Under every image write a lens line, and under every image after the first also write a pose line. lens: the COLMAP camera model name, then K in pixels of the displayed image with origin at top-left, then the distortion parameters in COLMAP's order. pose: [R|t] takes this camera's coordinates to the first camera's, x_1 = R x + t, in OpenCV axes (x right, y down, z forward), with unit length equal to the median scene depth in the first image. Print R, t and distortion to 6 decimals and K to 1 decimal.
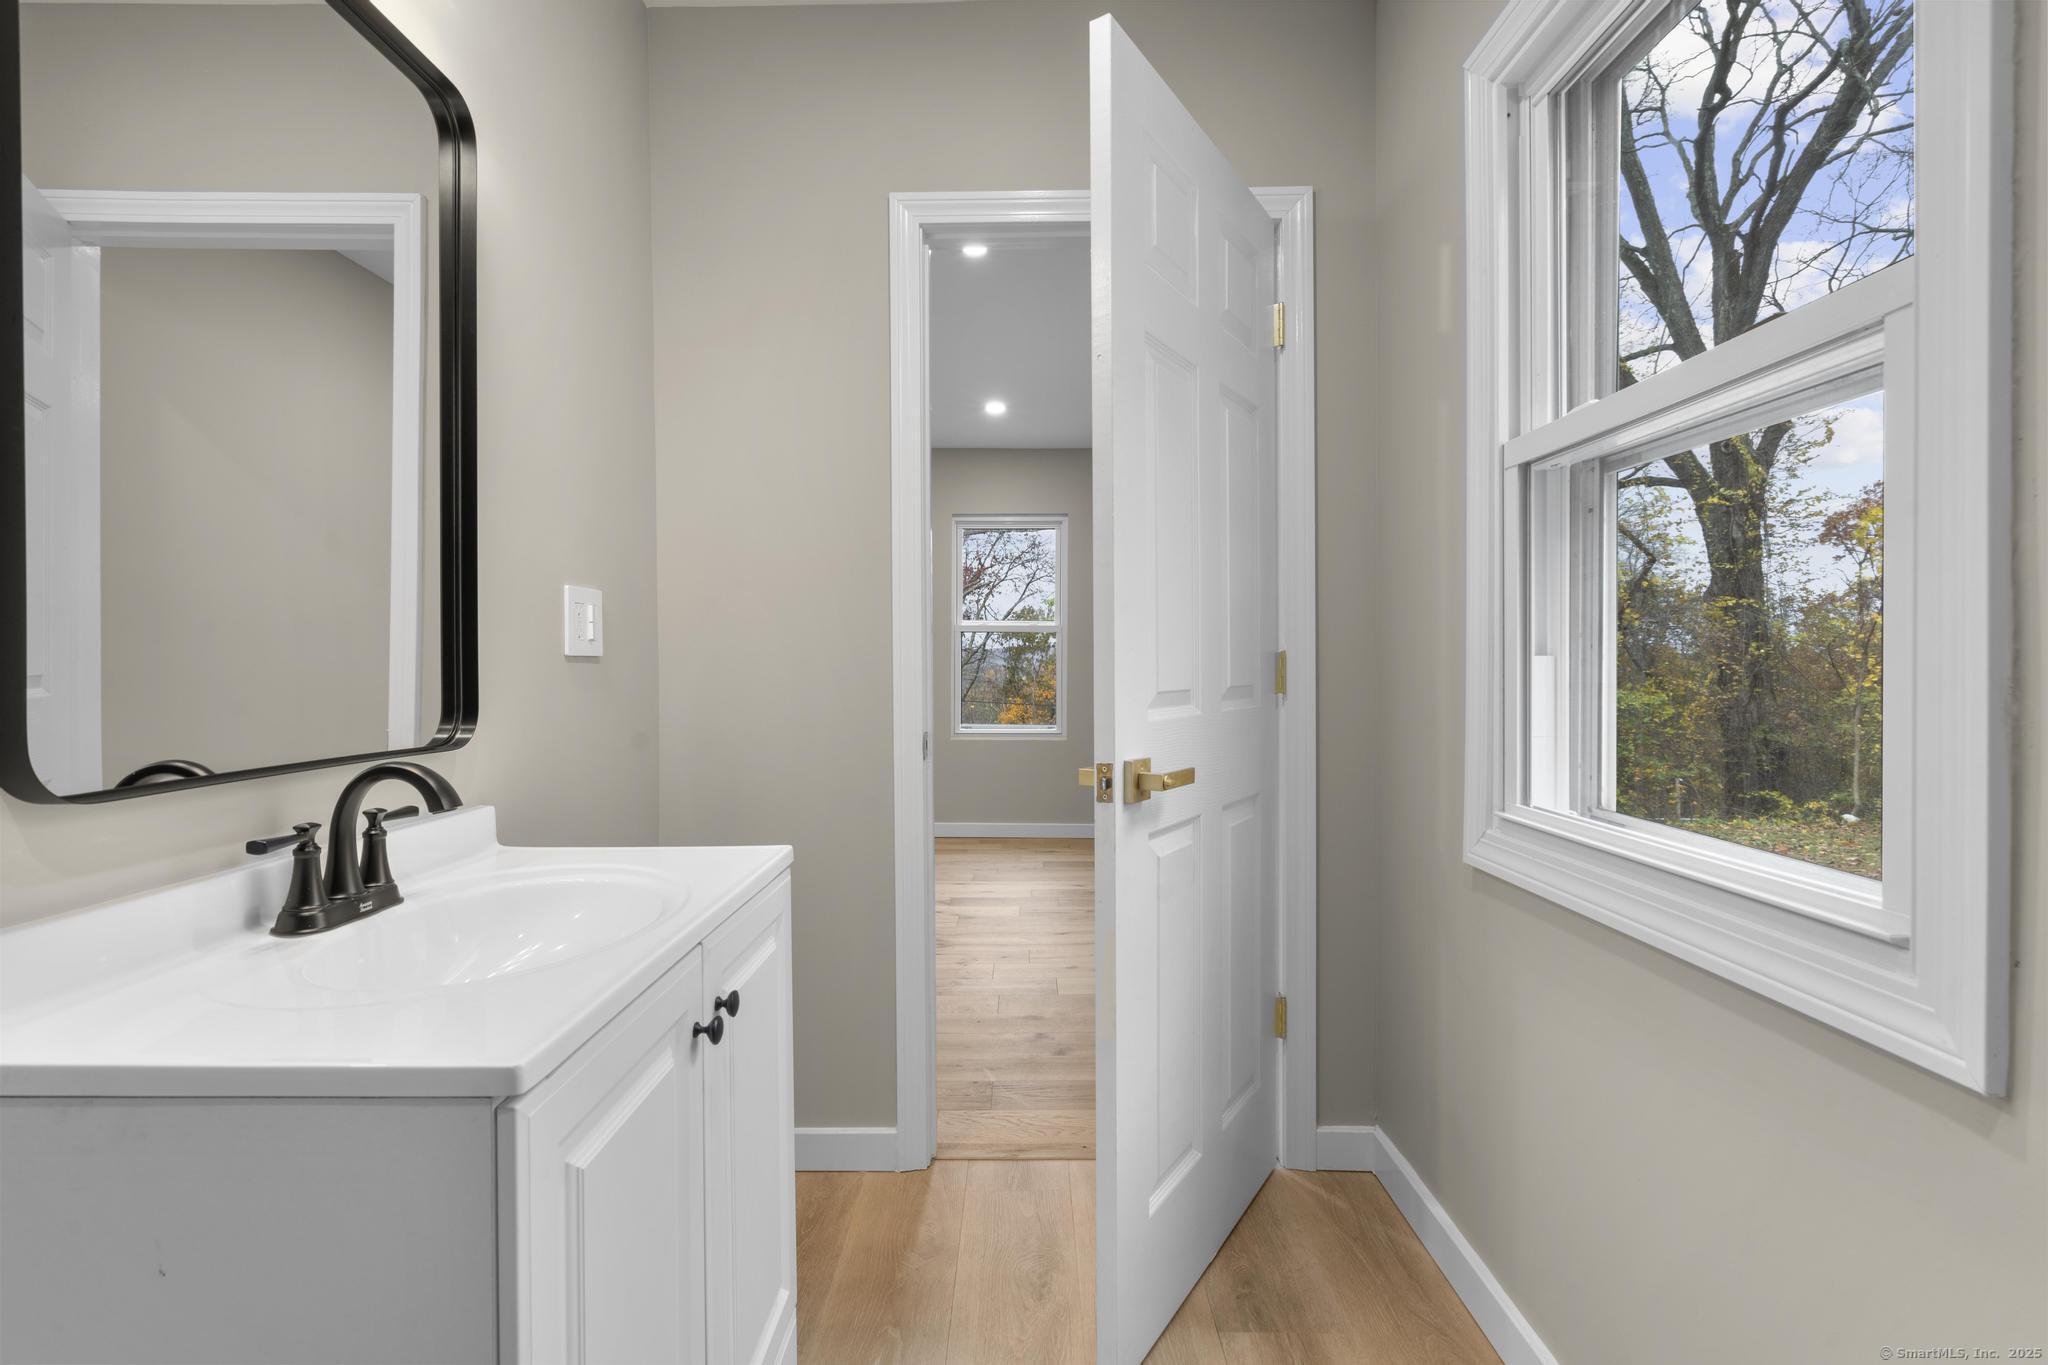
lens RADIAL K [[938.9, 0, 1023.0], [0, 938.9, 675.6], [0, 0, 1]] dist [-0.004414, 0.003955]
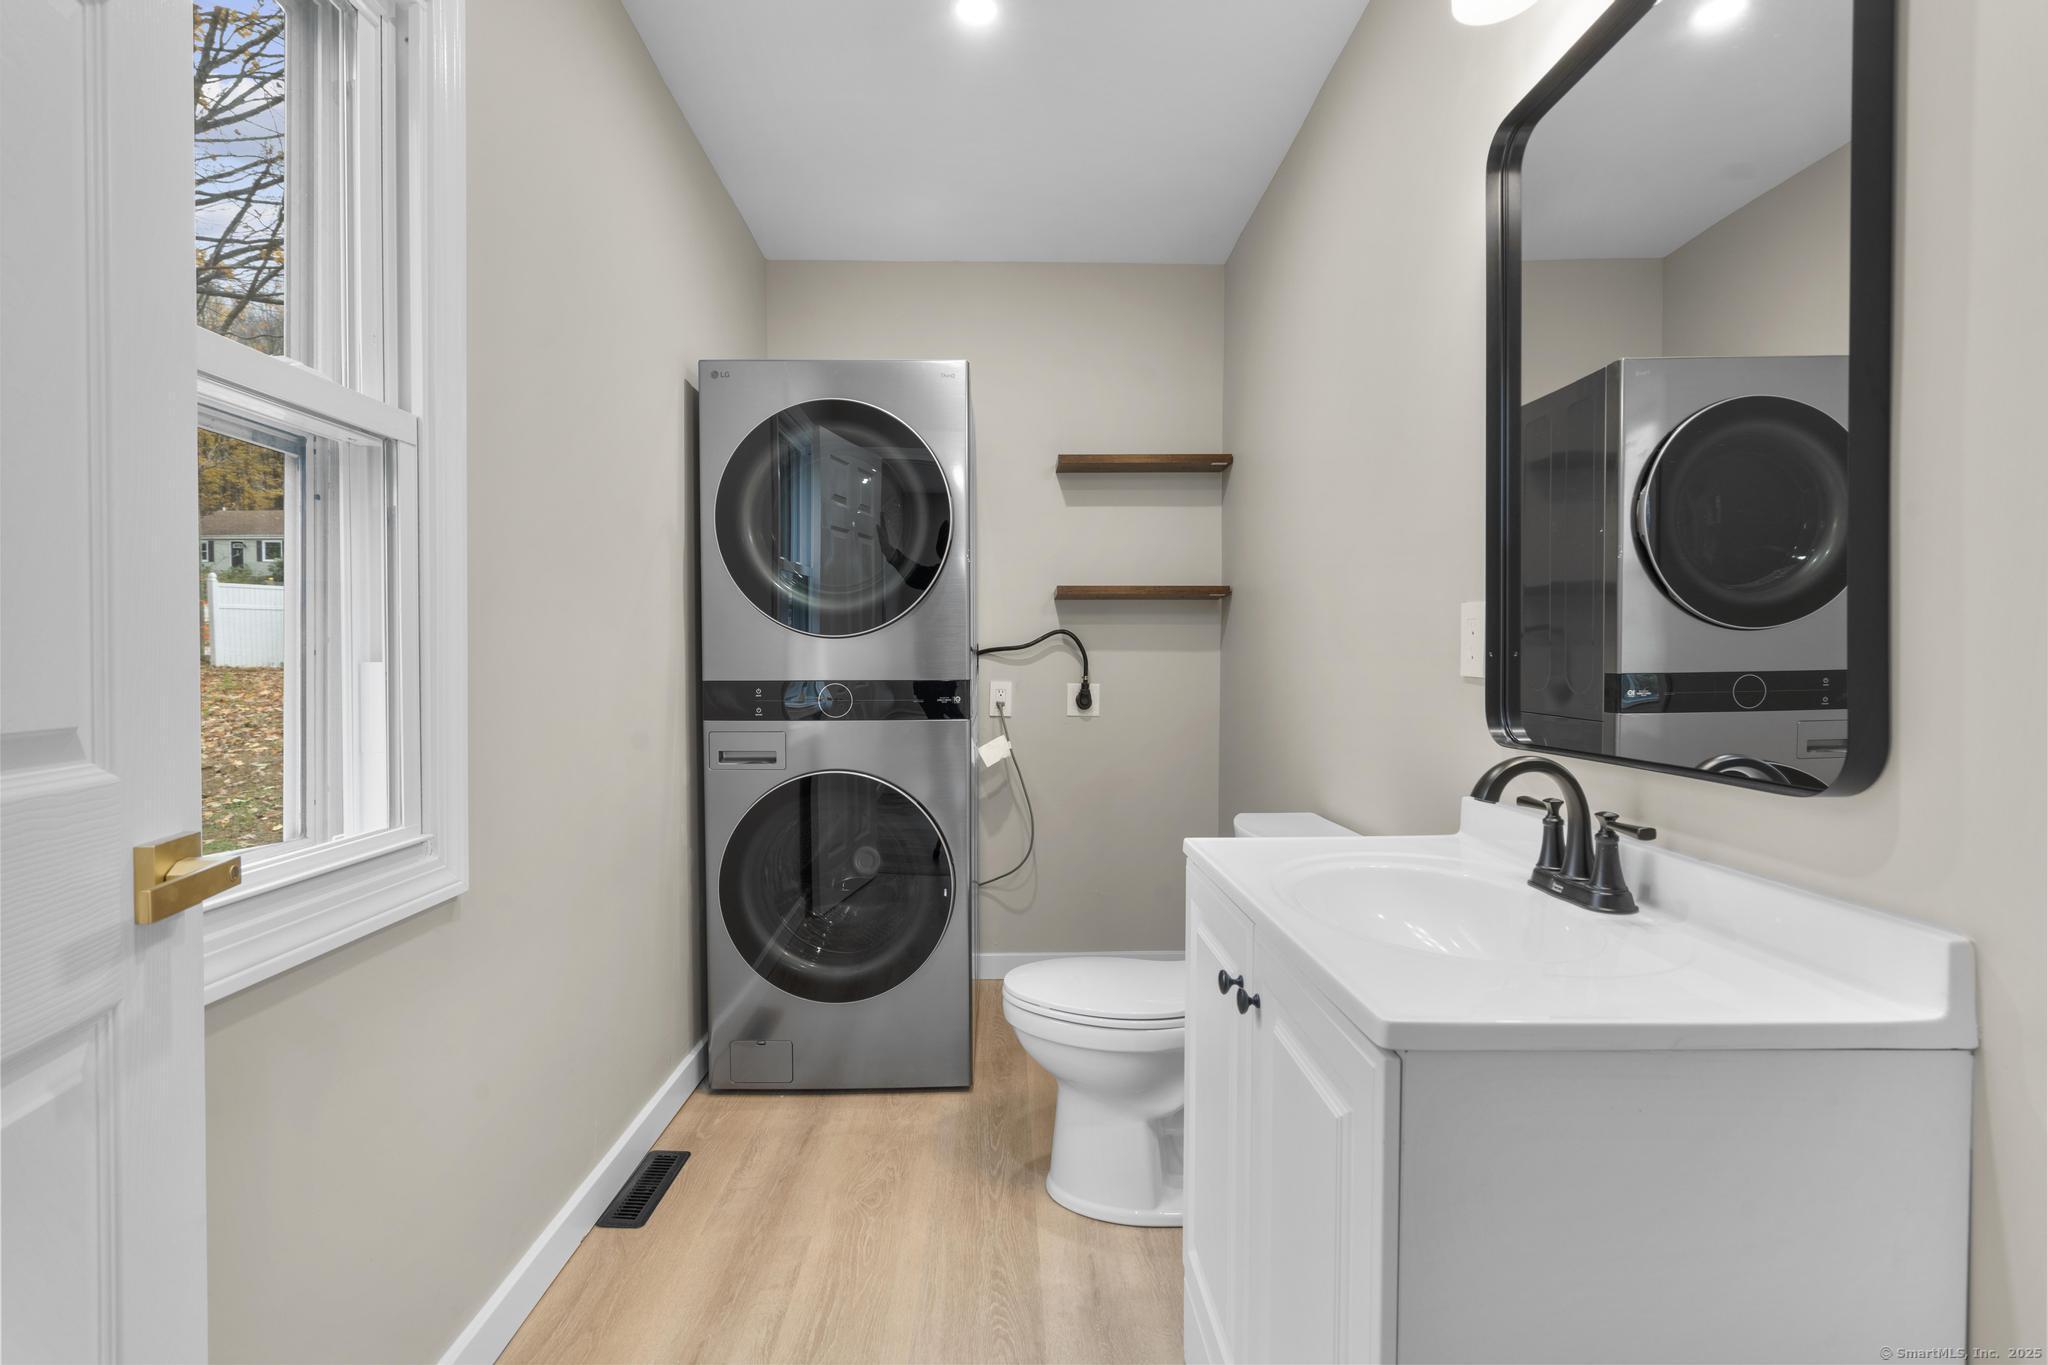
lens RADIAL K [[938.9, 0, 1021.6], [0, 938.9, 668.8], [0, 0, 1]] dist [-0.004414, 0.003955]
pose [[-0.999267, -0.000117, -0.038290, -0.029379], [-0.000836, 0.999824, 0.018768, -0.033258], [0.038281, 0.018786, -0.999090, 2.082153]]
